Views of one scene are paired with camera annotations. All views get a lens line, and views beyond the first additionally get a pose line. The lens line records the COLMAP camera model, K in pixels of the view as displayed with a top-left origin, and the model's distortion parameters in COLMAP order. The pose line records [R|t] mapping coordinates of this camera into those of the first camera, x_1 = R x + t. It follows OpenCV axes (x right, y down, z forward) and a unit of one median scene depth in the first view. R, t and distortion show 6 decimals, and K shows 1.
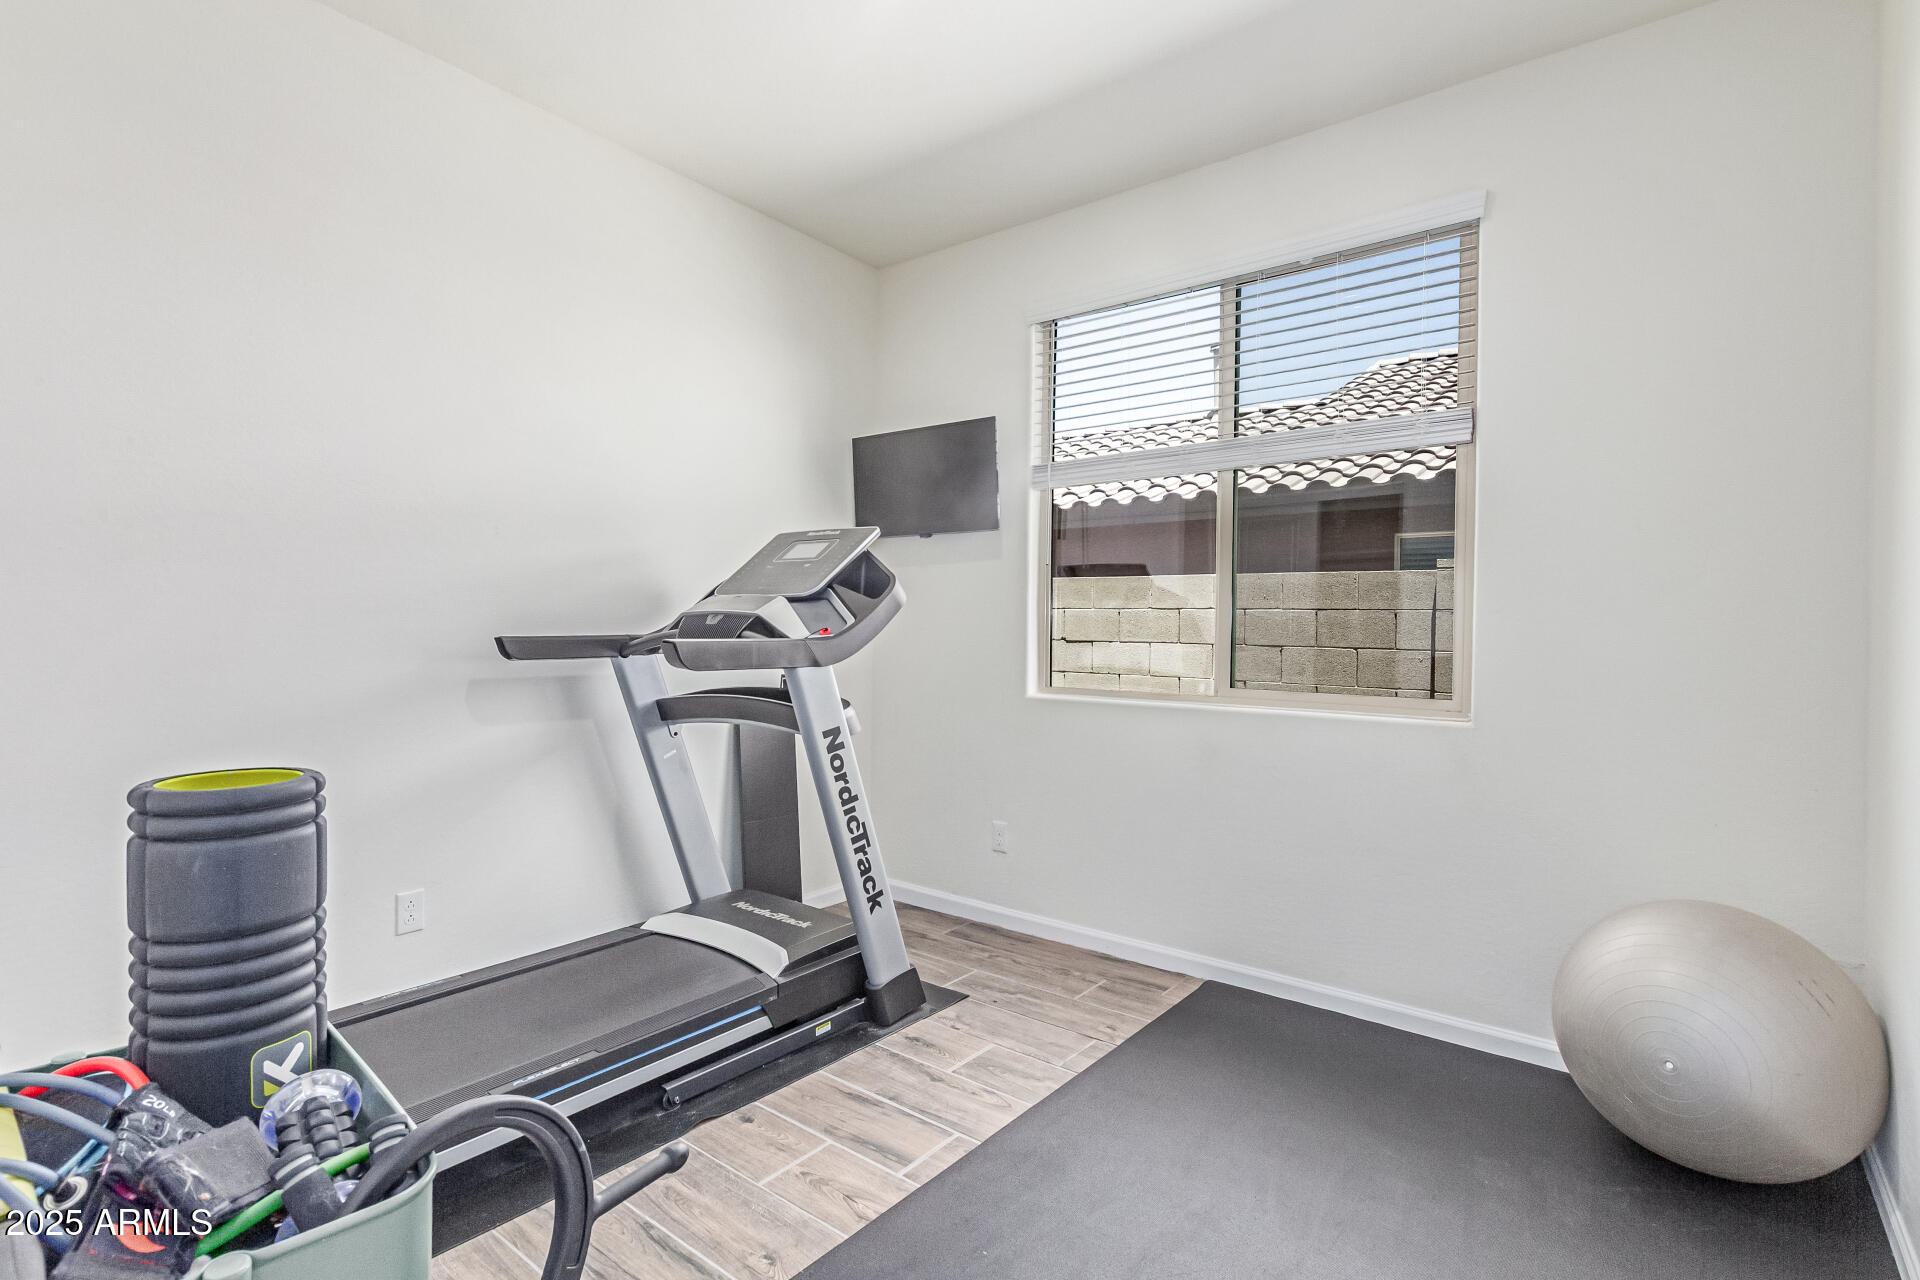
lens RADIAL K [[908.6, 0, 957.9], [0, 908.6, 641.0], [0, 0, 1]] dist [0.001790, 0.000696]
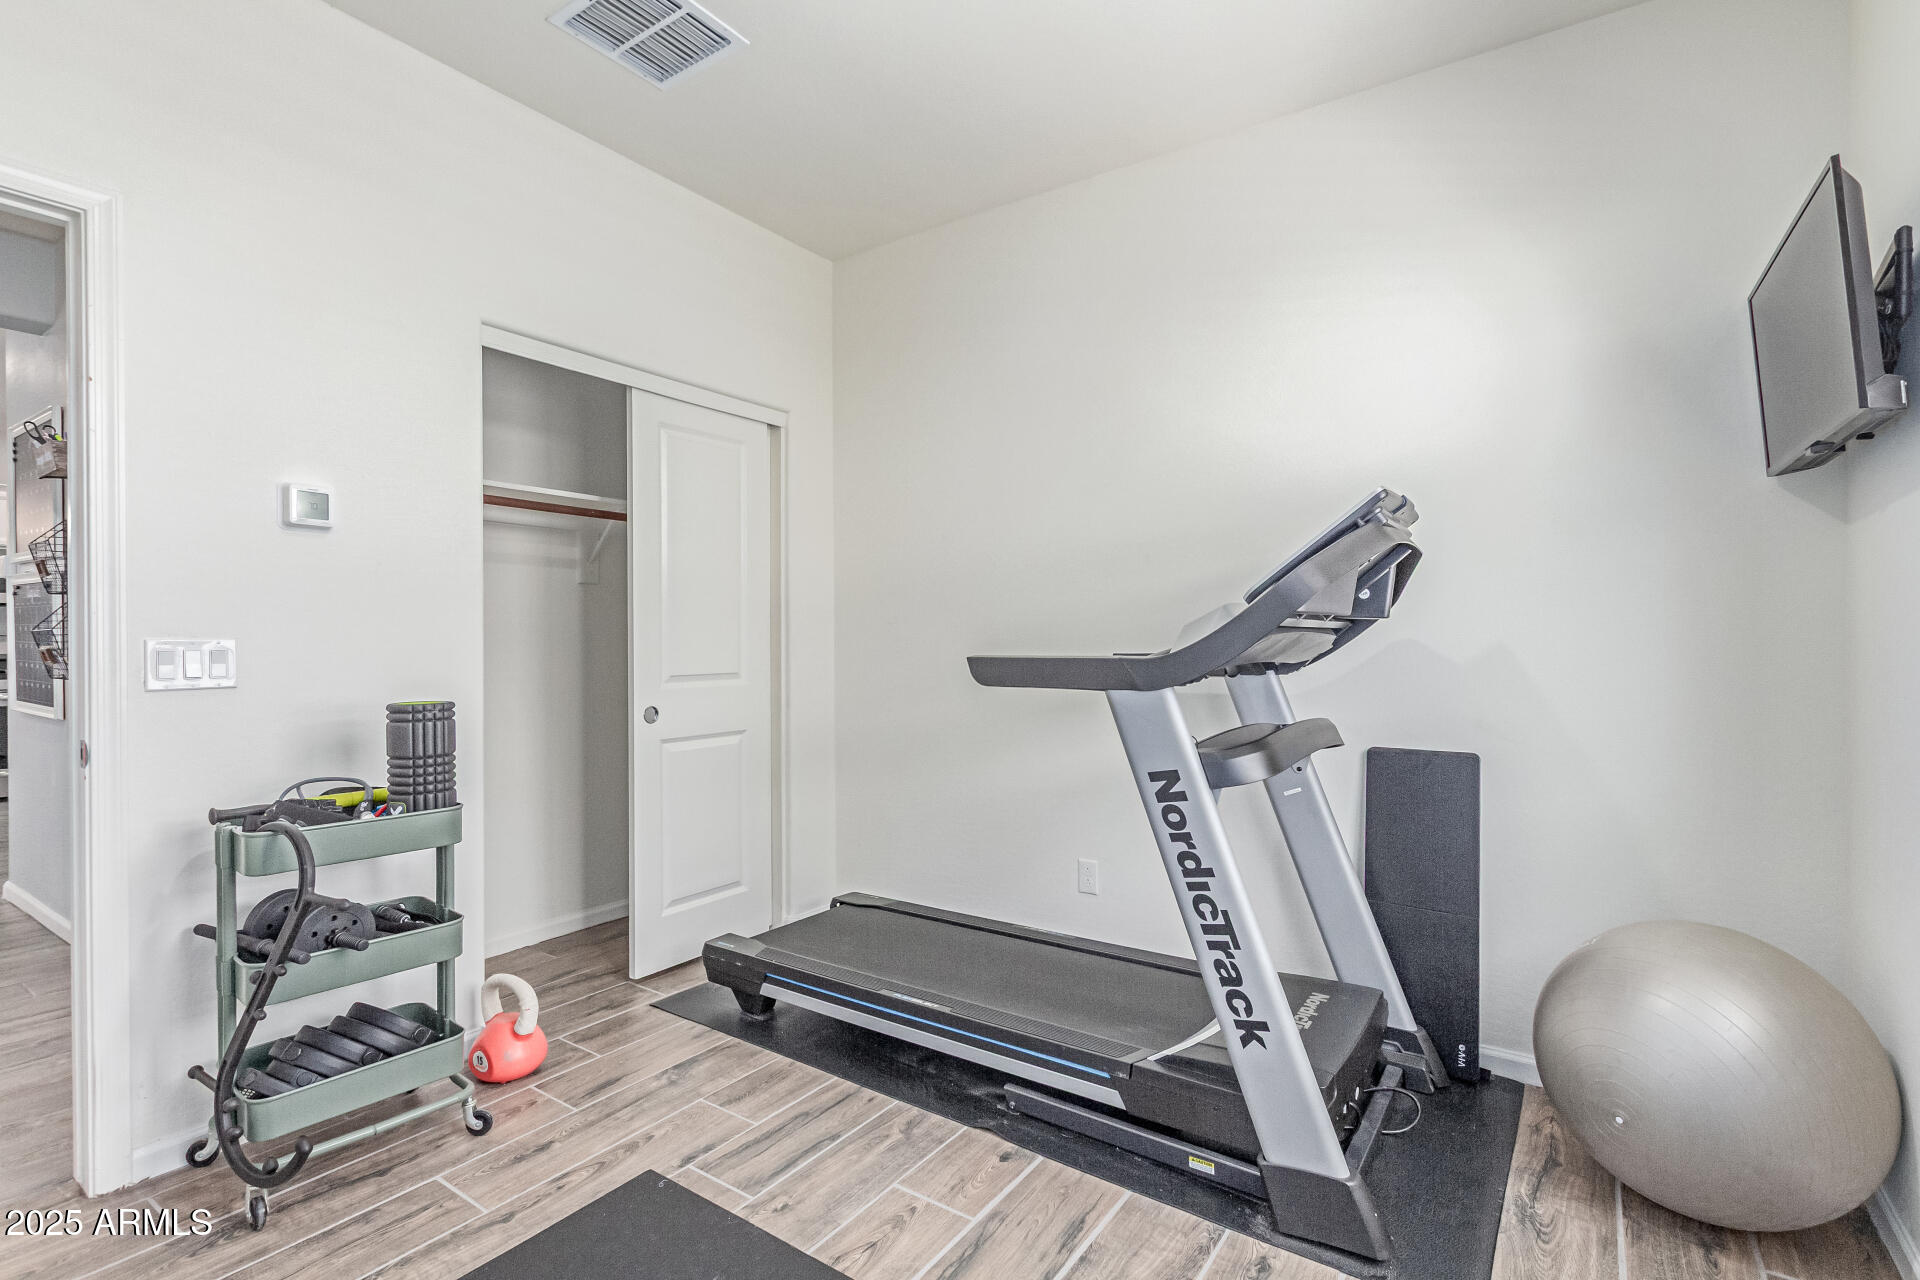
lens RADIAL K [[908.6, 0, 957.9], [0, 908.6, 641.0], [0, 0, 1]] dist [0.001790, 0.000696]
pose [[0.059231, -0.007444, -0.998217, 0.622425], [-0.007119, 0.999944, -0.007879, -0.007660], [0.998219, 0.007573, 0.059175, 0.765102]]
